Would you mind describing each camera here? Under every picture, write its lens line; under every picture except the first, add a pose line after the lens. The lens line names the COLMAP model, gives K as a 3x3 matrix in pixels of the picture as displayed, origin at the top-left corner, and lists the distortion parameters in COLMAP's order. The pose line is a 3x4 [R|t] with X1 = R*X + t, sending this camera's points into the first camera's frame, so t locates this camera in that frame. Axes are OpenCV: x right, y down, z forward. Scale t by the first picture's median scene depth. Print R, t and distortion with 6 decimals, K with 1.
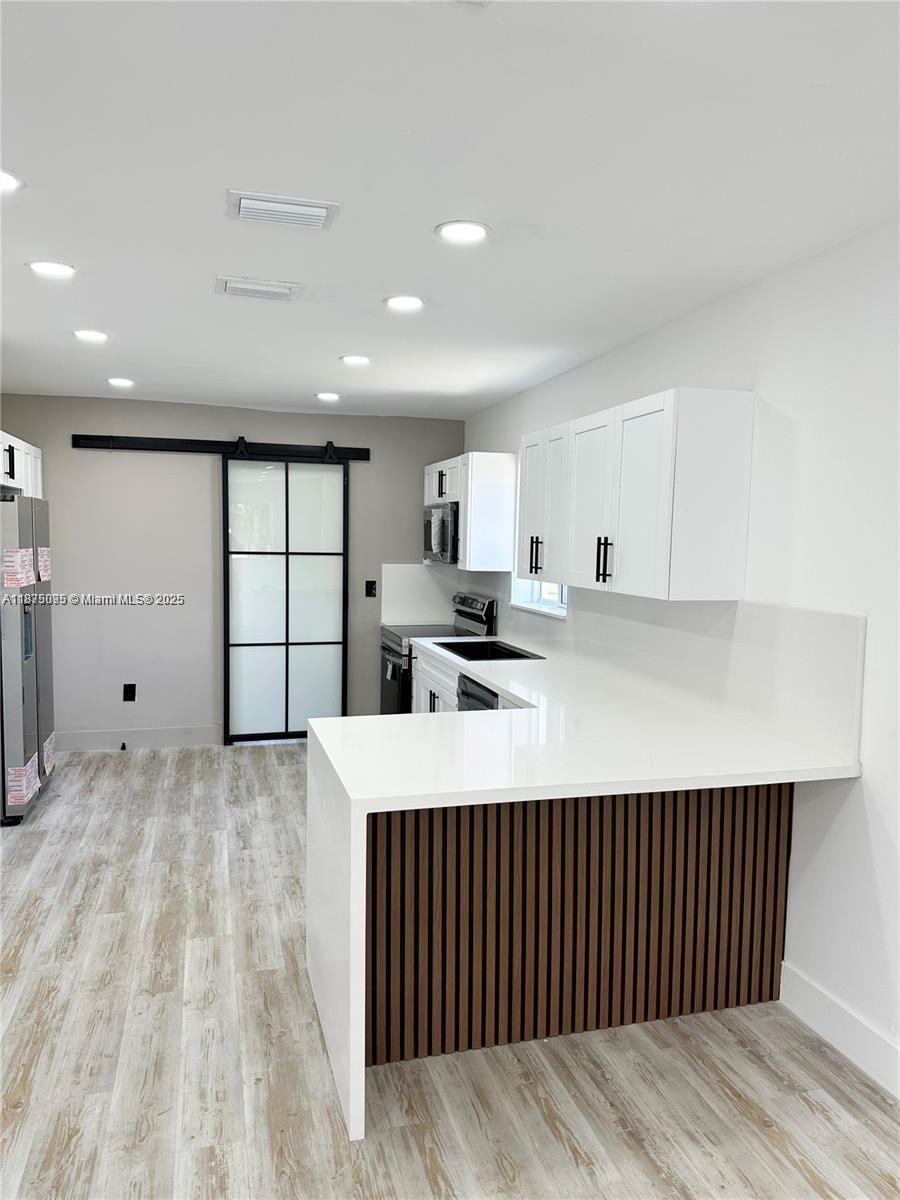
lens RADIAL K [[850.4, 0, 451.6], [0, 850.4, 598.0], [0, 0, 1]] dist [-0.003815, -0.007581]
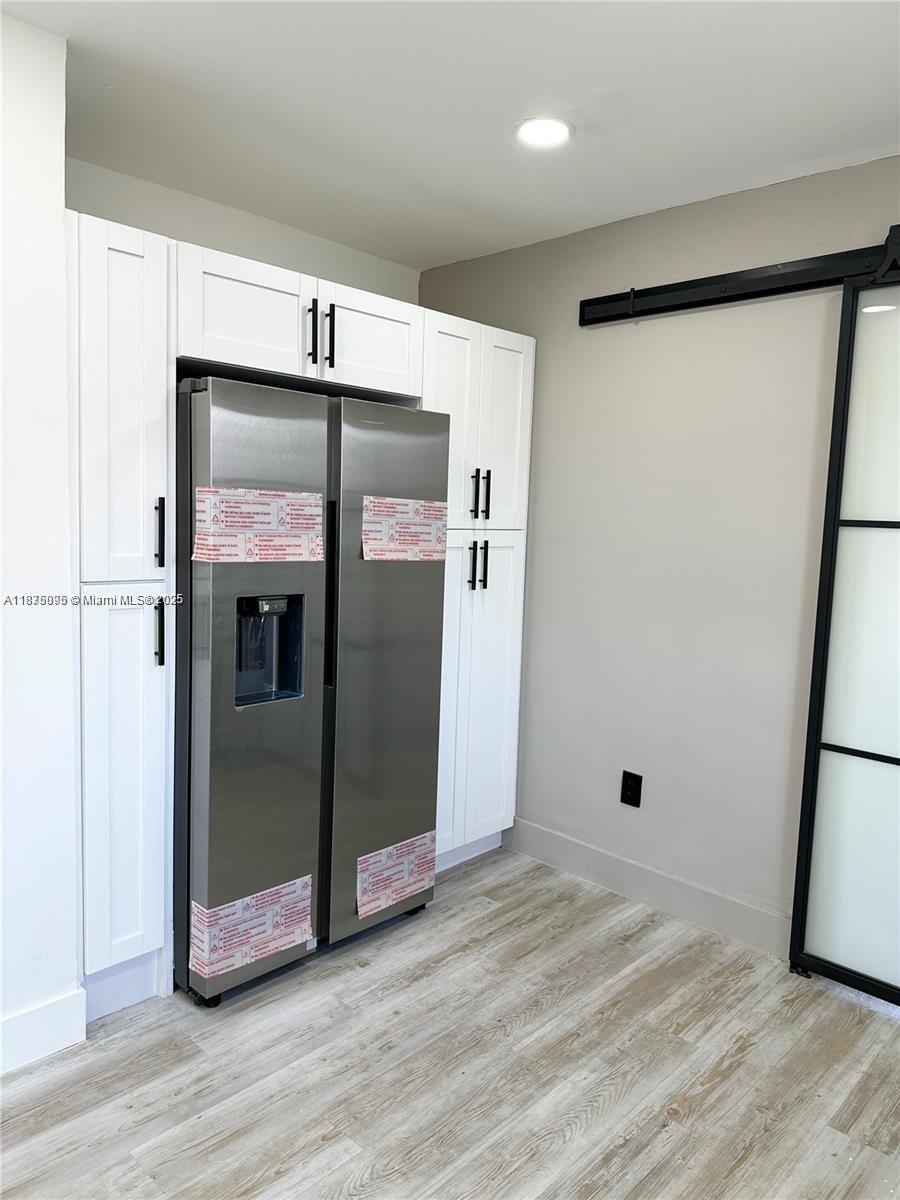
lens RADIAL K [[850.4, 0, 449.5], [0, 850.4, 592.2], [0, 0, 1]] dist [-0.003815, -0.007581]
pose [[0.498784, 0.085261, -0.862522, 0.001667], [-0.085517, 0.995135, 0.048917, -0.030298], [0.862497, 0.049361, 0.503649, 0.807388]]
